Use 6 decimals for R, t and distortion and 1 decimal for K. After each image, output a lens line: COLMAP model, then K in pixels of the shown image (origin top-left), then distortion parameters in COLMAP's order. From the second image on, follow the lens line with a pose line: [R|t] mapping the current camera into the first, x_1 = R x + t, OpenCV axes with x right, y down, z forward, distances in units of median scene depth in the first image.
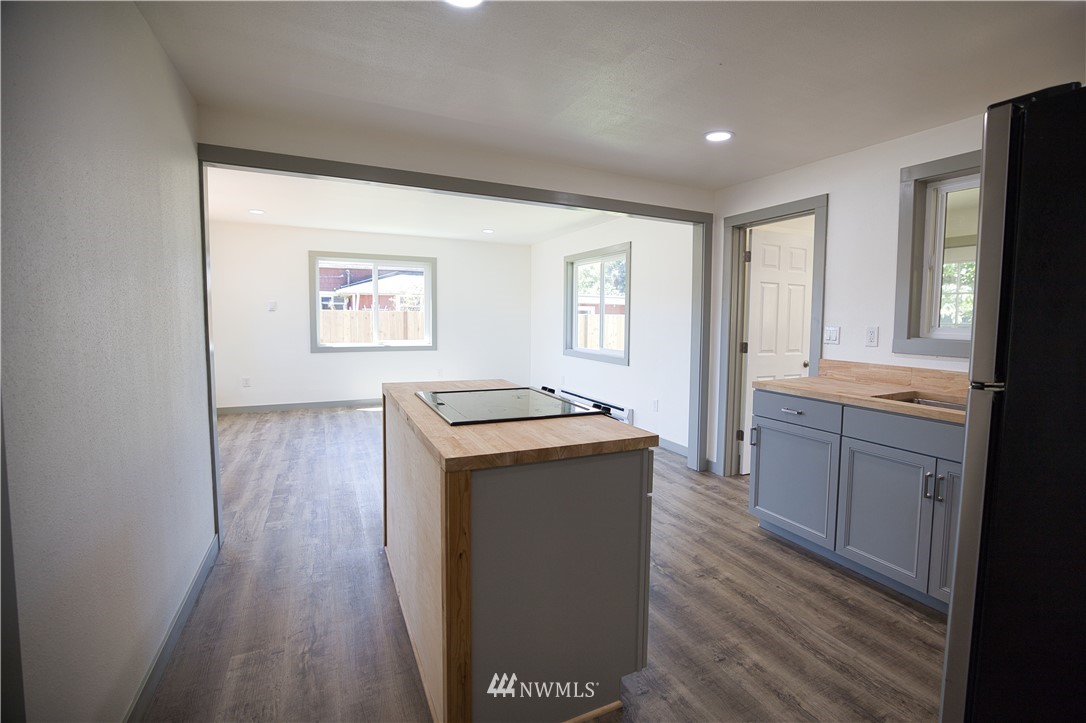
lens RADIAL K [[472.9, 0, 554.0], [0, 472.9, 350.5], [0, 0, 1]] dist [-0.030175, 0.011662]
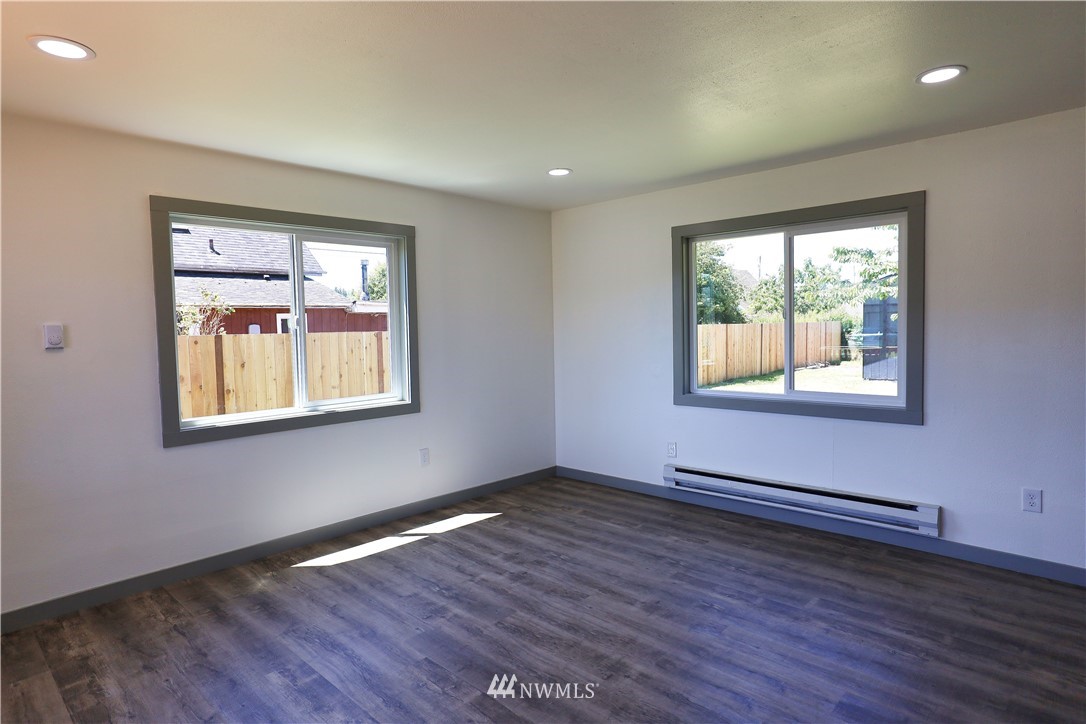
lens RADIAL K [[619.7, 0, 538.6], [0, 619.7, 357.6], [0, 0, 1]] dist [0.021696, 0.003528]
pose [[0.944514, -0.049730, 0.324684, -0.619507], [0.057988, 0.998192, -0.015802, -0.073408], [-0.323311, 0.033753, 0.945691, 0.616382]]
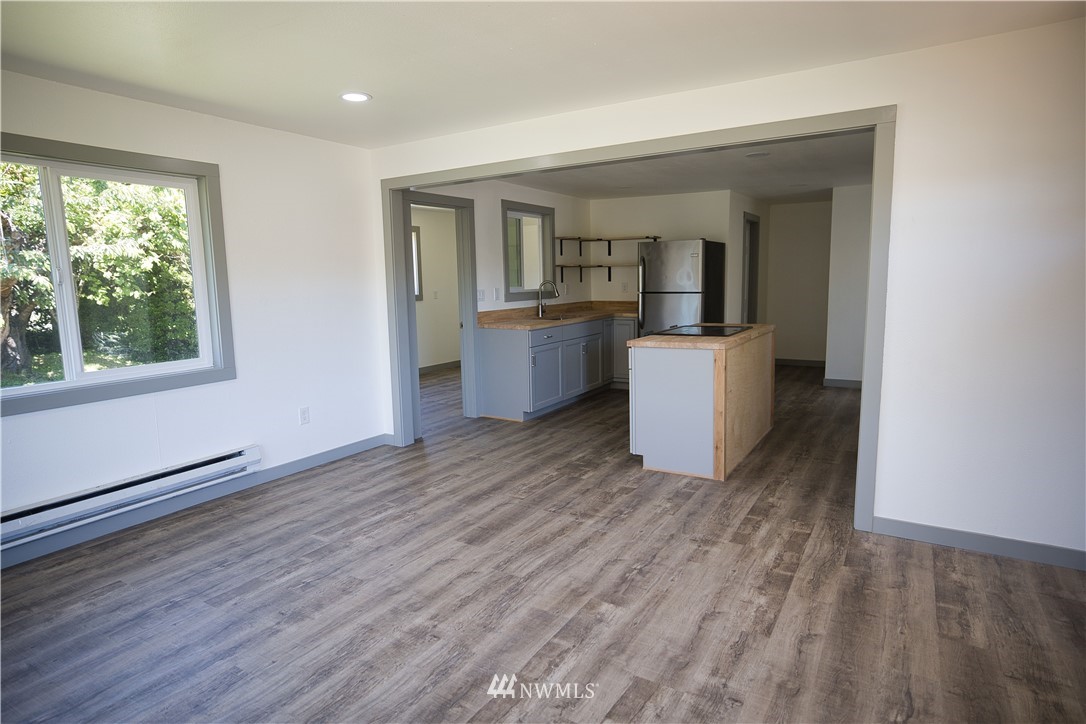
lens RADIAL K [[619.7, 0, 545.9], [0, 619.7, 361.6], [0, 0, 1]] dist [0.021696, 0.003528]
pose [[-0.532817, -0.117542, 0.838027, -0.919245], [0.074408, 0.979963, 0.184759, -0.135224], [-0.842953, 0.160799, -0.513395, 1.398172]]
